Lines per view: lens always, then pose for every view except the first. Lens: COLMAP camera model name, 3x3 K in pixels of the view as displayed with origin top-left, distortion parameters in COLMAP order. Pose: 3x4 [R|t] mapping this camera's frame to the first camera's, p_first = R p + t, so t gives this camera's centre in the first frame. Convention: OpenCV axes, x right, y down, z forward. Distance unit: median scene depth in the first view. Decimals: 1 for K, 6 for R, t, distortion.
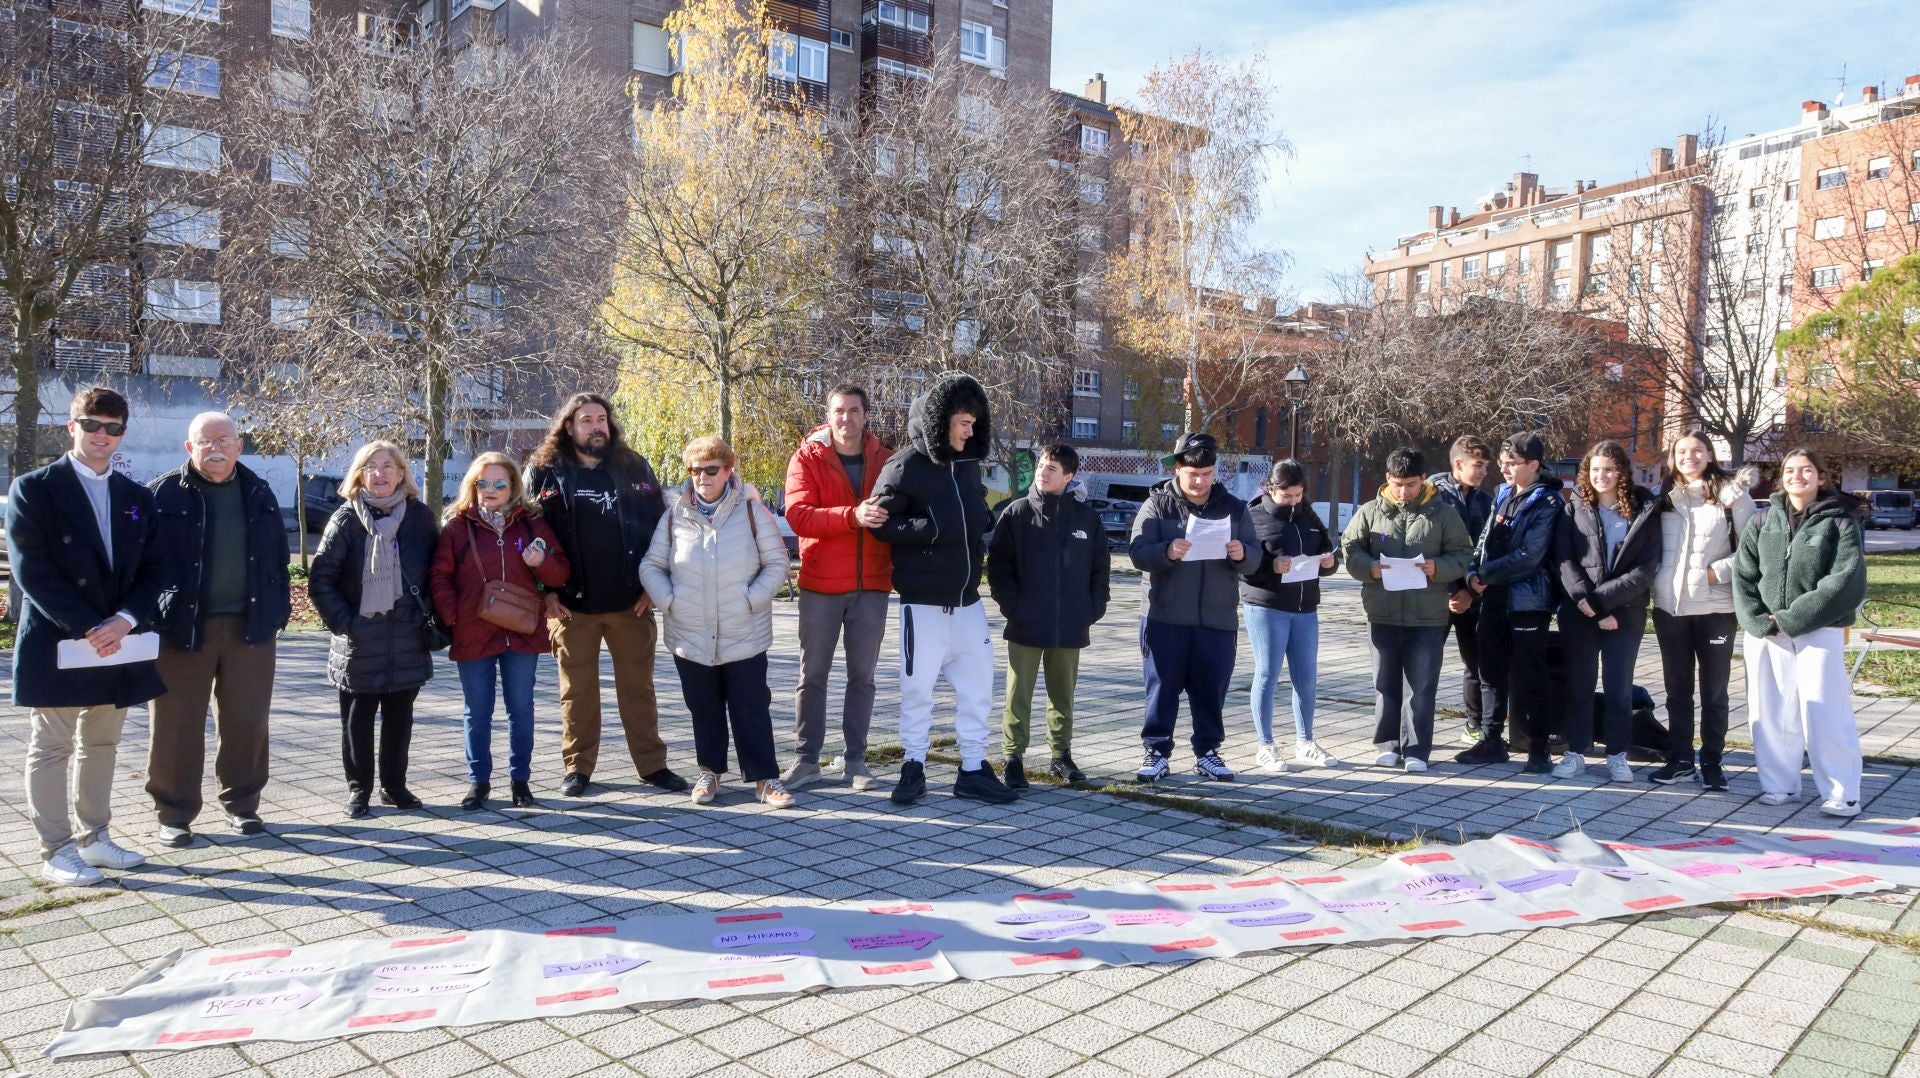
lens RADIAL K [[1320.3, 0, 960.0], [0, 1320.3, 539.0], [0, 0, 1]] dist [0.004233, -0.001644]
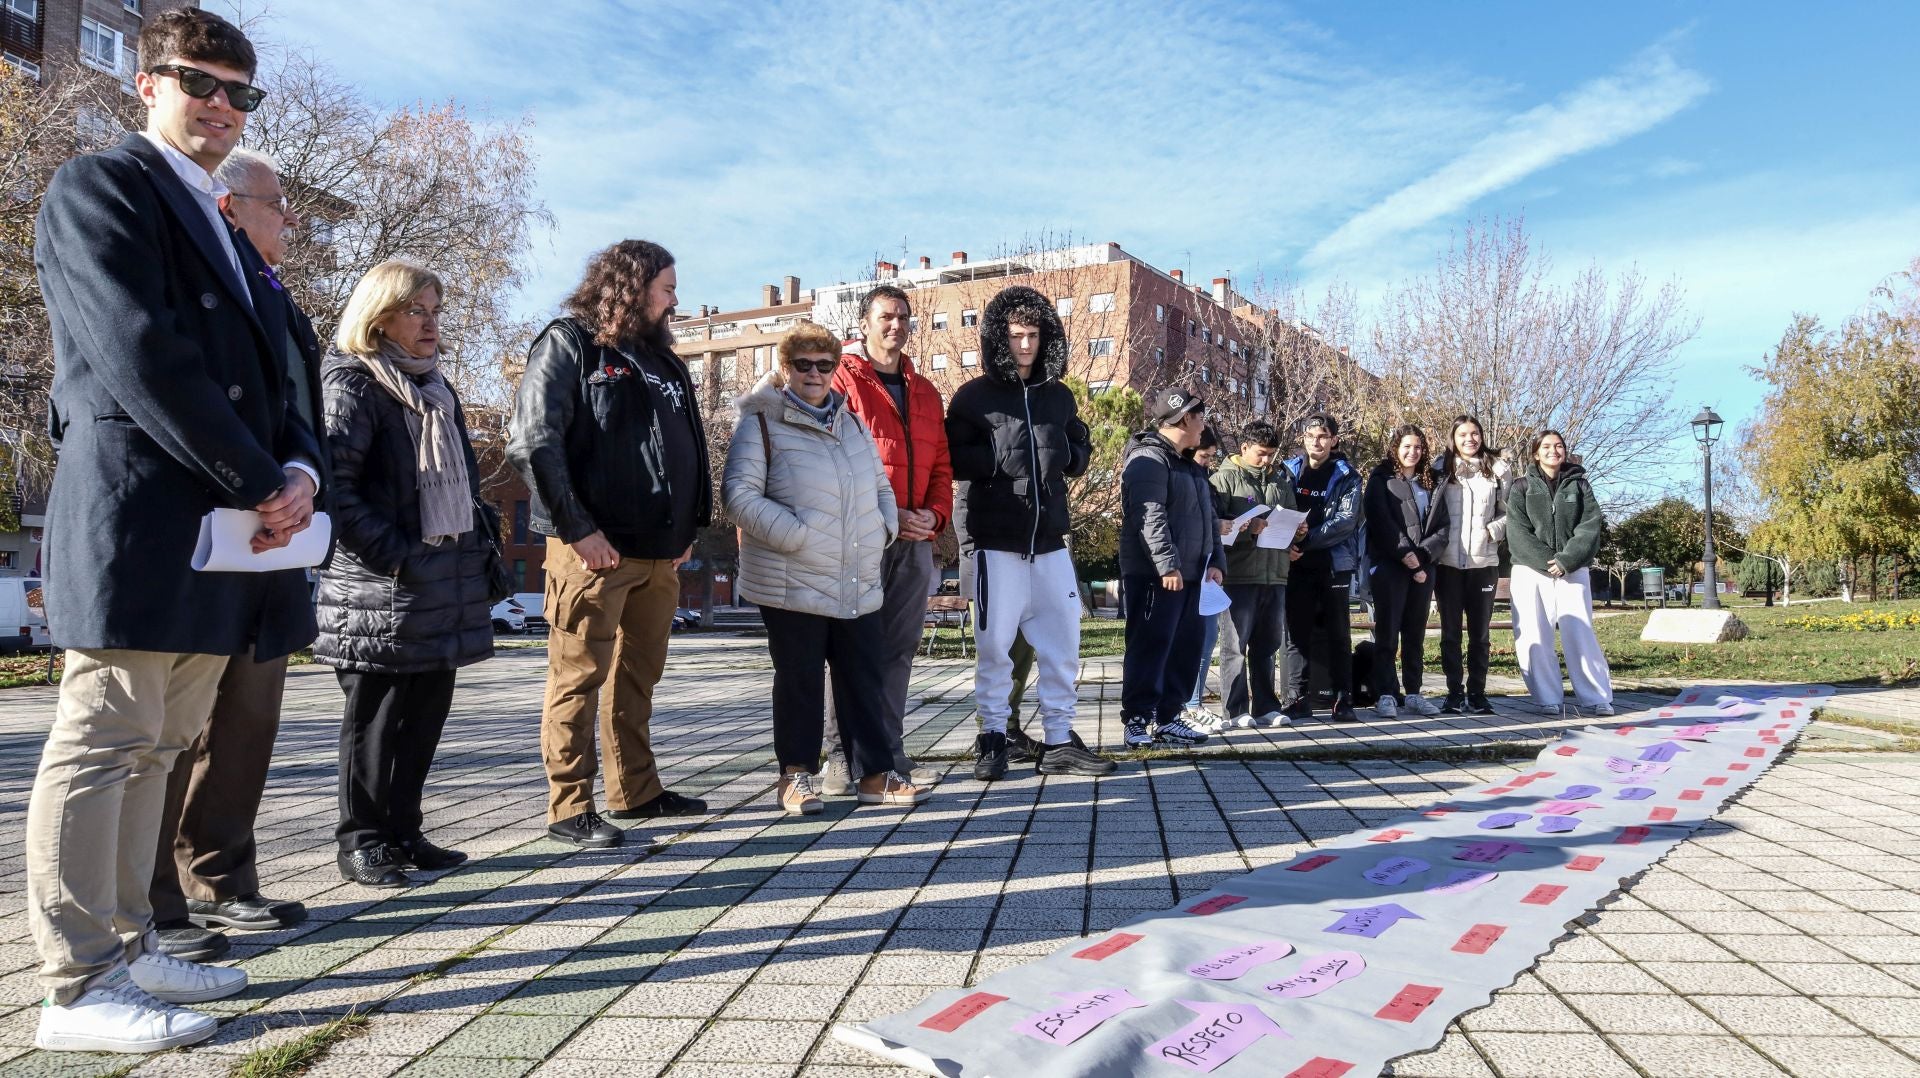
lens RADIAL K [[1320.3, 0, 960.0], [0, 1320.3, 539.0], [0, 0, 1]] dist [0.004233, -0.001644]
pose [[0.796818, 0.009143, 0.604150, -0.098482], [0.039093, 0.997010, -0.066648, 0.017044], [-0.602953, 0.076724, 0.794079, 0.061020]]
